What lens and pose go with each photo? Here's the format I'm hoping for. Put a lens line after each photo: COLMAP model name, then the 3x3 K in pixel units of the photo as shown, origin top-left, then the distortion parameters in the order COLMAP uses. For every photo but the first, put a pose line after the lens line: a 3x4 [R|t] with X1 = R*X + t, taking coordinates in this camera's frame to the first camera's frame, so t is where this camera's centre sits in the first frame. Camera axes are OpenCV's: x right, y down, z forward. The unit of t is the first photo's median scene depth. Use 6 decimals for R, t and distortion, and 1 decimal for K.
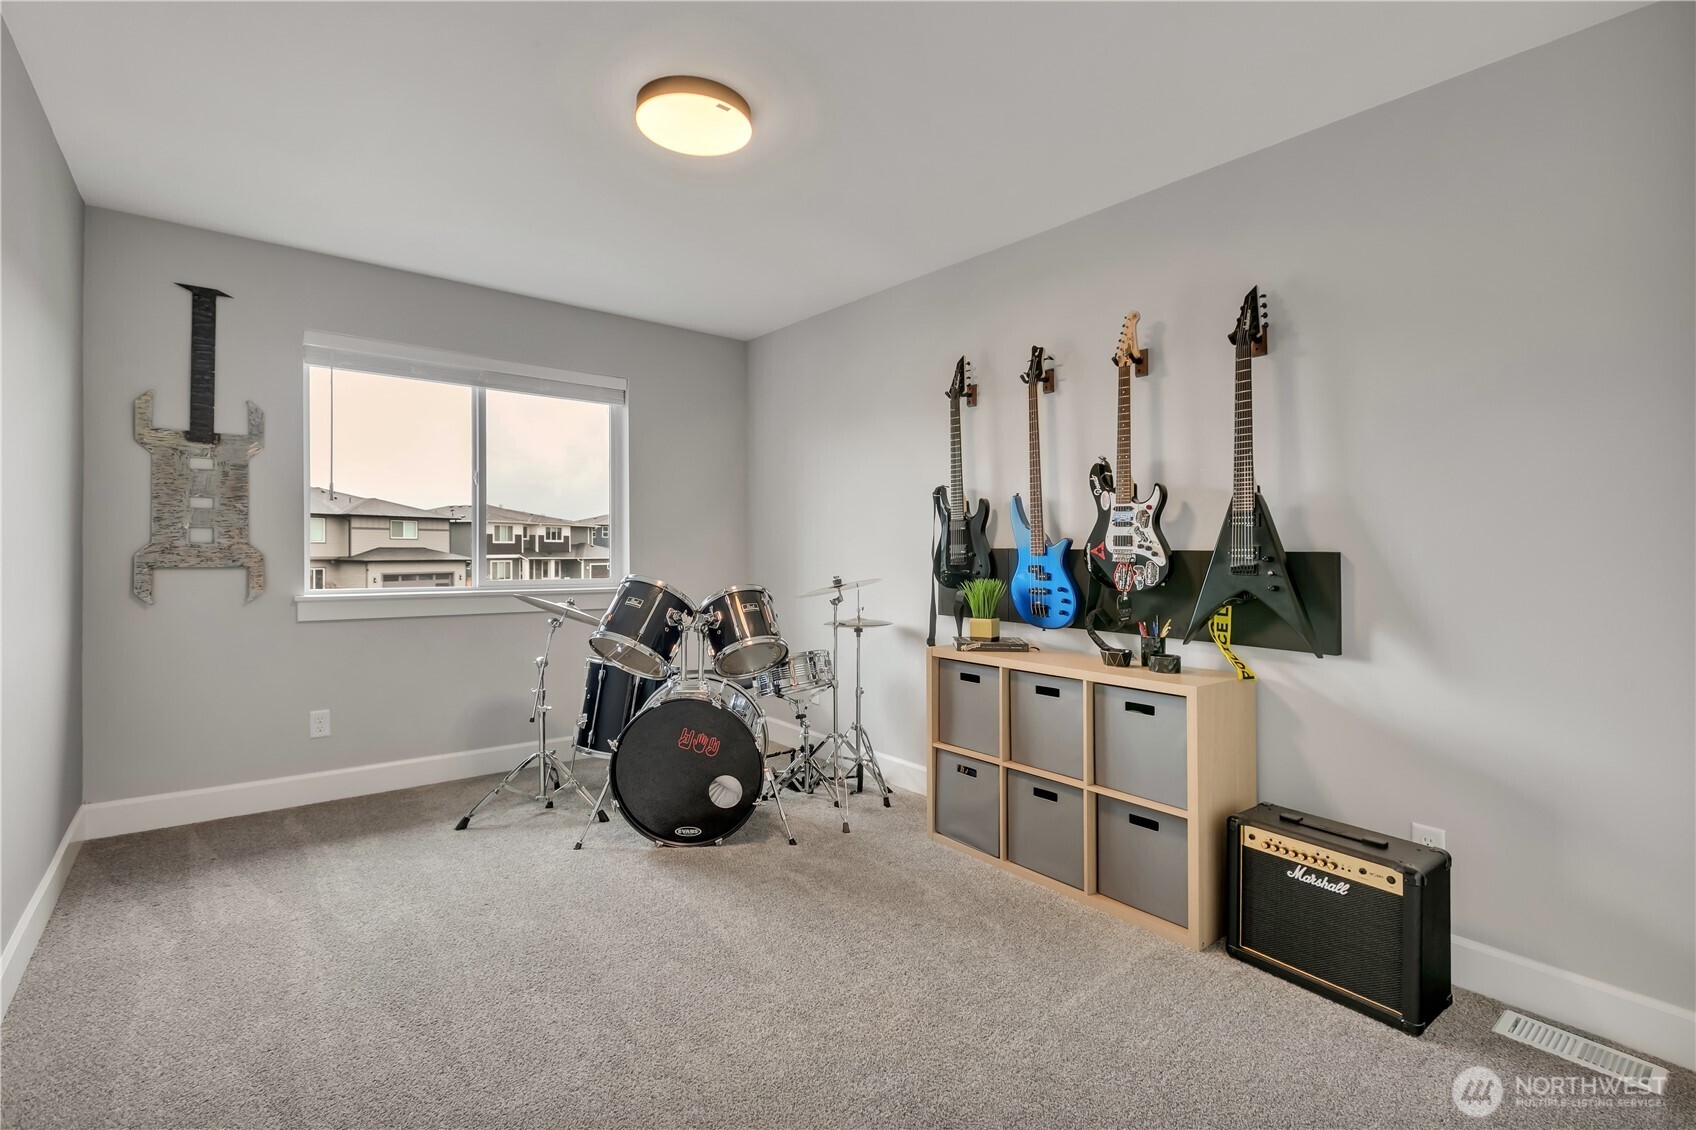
lens RADIAL K [[782.8, 0, 850.9], [0, 782.8, 541.5], [0, 0, 1]] dist [-0.000199, -0.000275]
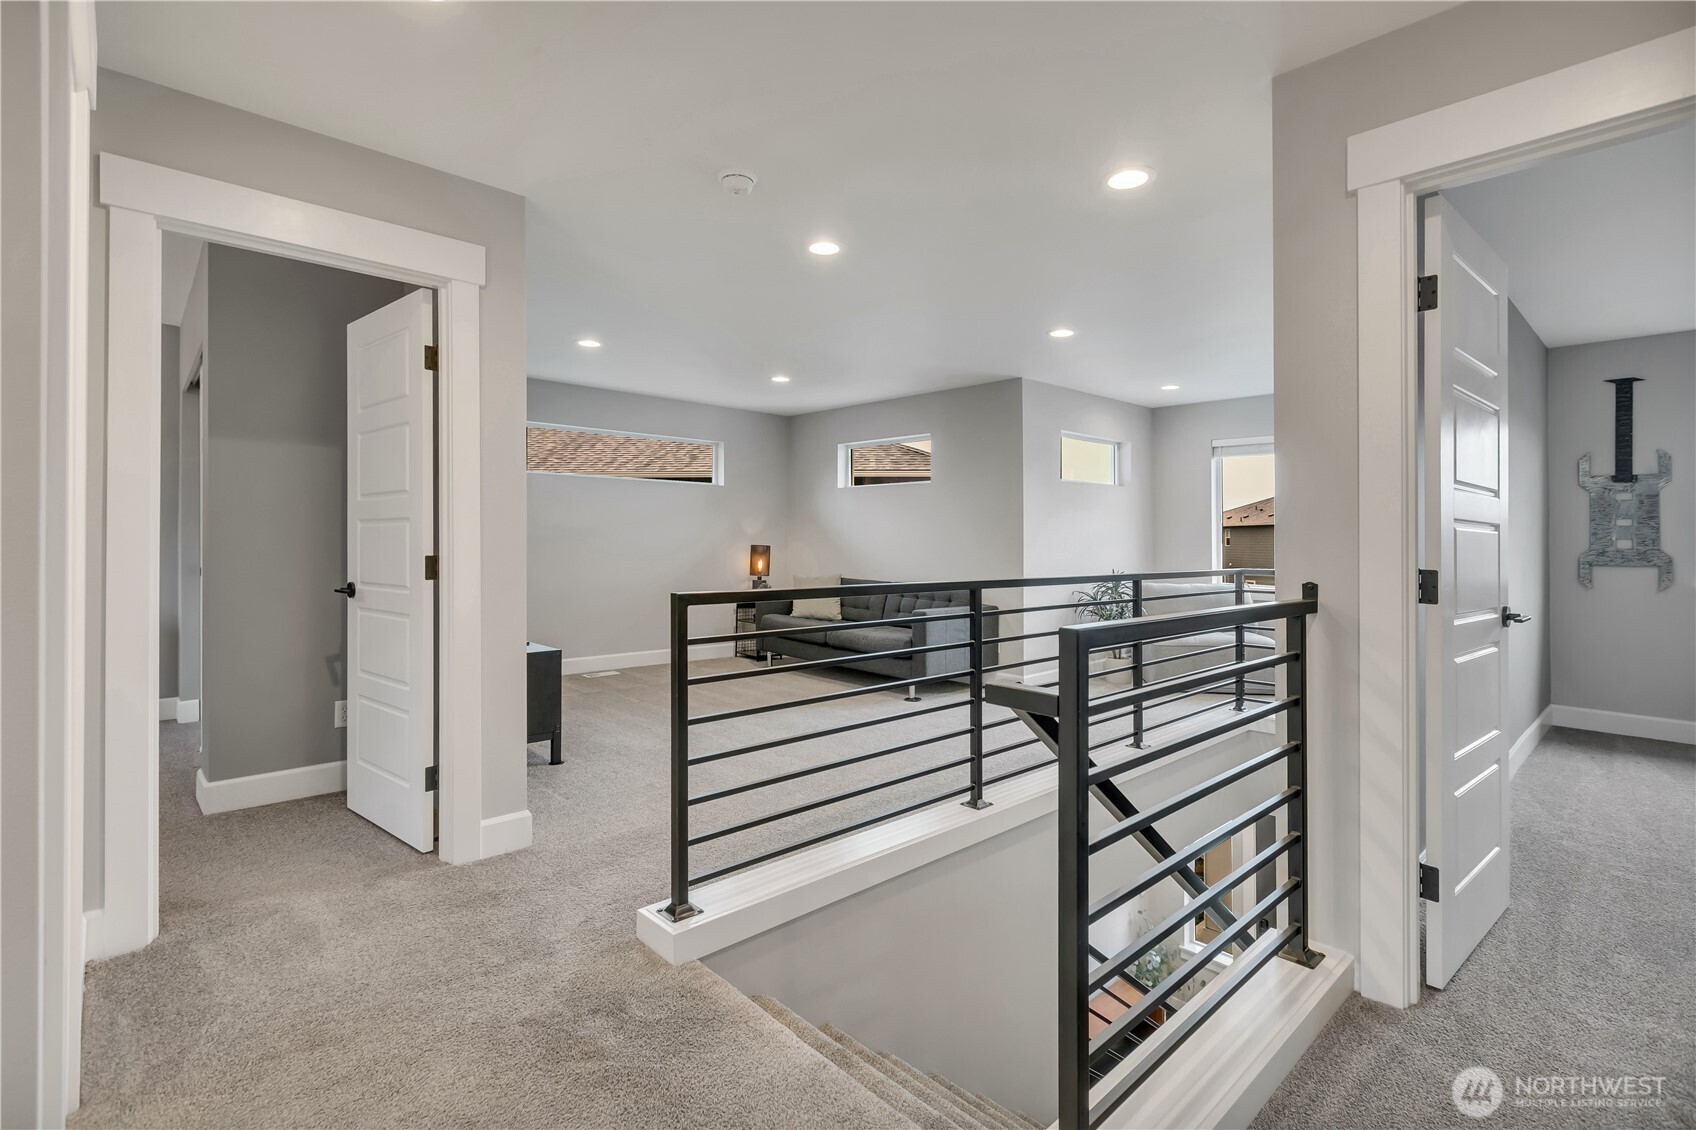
lens RADIAL K [[782.8, 0, 850.9], [0, 782.8, 541.5], [0, 0, 1]] dist [-0.000199, -0.000275]
pose [[0.078384, -0.009796, -0.996875, 0.549866], [0.005374, 0.999941, -0.009404, -0.006664], [0.996909, -0.004620, 0.078432, -0.596709]]
